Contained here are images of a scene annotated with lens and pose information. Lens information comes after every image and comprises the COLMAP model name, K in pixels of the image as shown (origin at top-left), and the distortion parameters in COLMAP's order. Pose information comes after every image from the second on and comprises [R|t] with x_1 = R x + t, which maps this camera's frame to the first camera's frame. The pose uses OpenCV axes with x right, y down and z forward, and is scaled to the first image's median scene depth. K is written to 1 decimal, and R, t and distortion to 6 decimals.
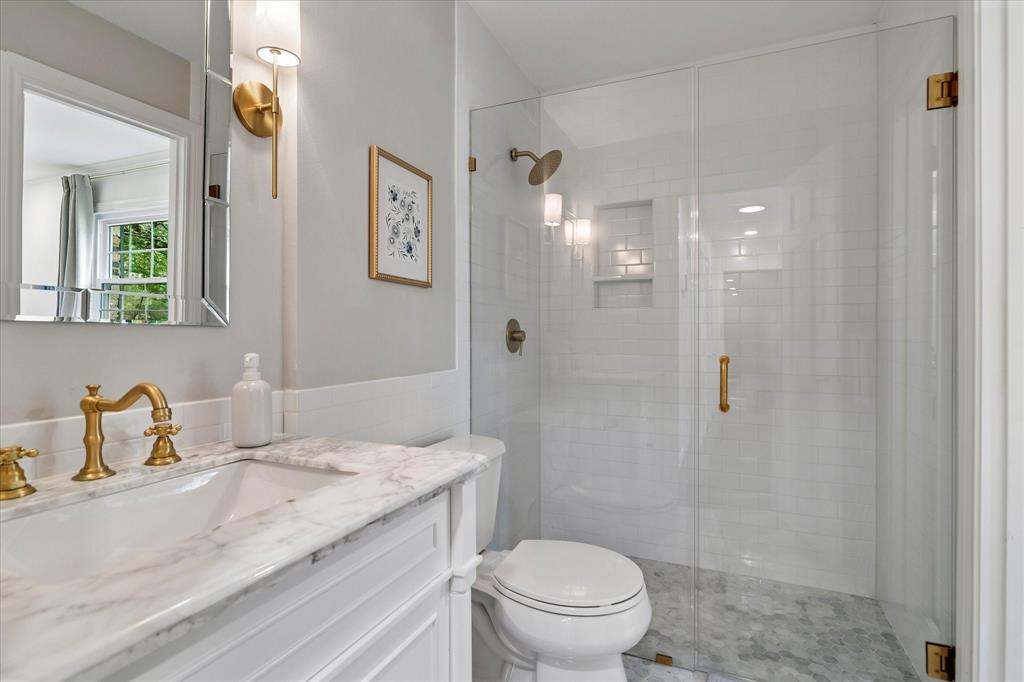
lens RADIAL K [[499.9, 0, 520.3], [0, 499.9, 331.7], [0, 0, 1]] dist [-0.002525, 0.001038]
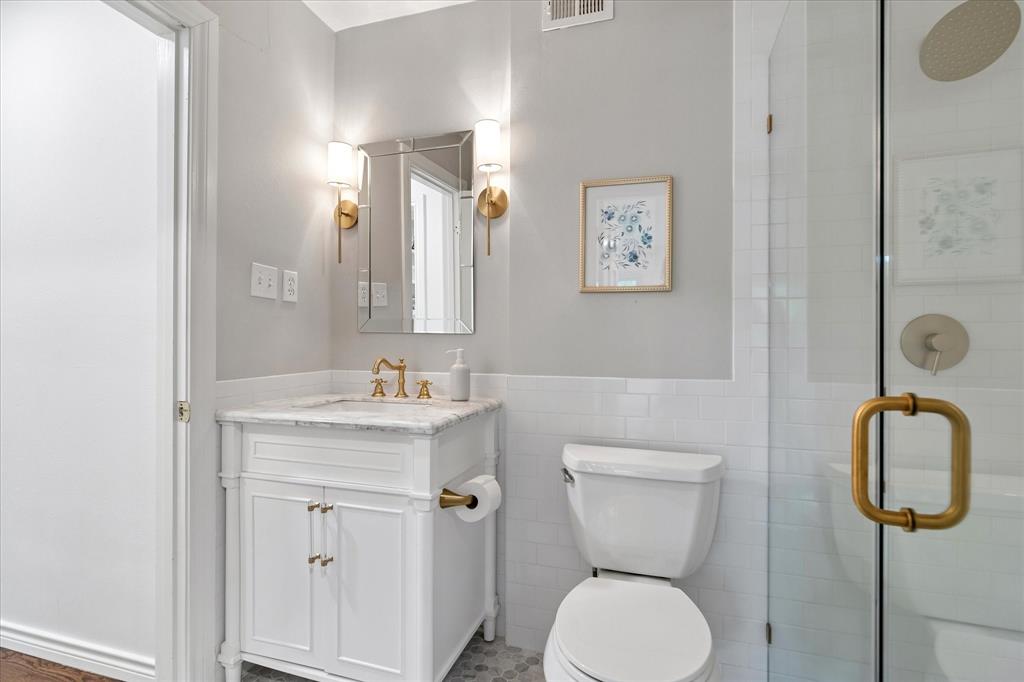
lens RADIAL K [[499.9, 0, 520.3], [0, 499.9, 331.7], [0, 0, 1]] dist [-0.002525, 0.001038]
pose [[0.102739, -0.012662, -0.994628, 0.806521], [0.000714, 0.999920, -0.012656, 0.002792], [0.994708, 0.000590, 0.102740, 0.661934]]
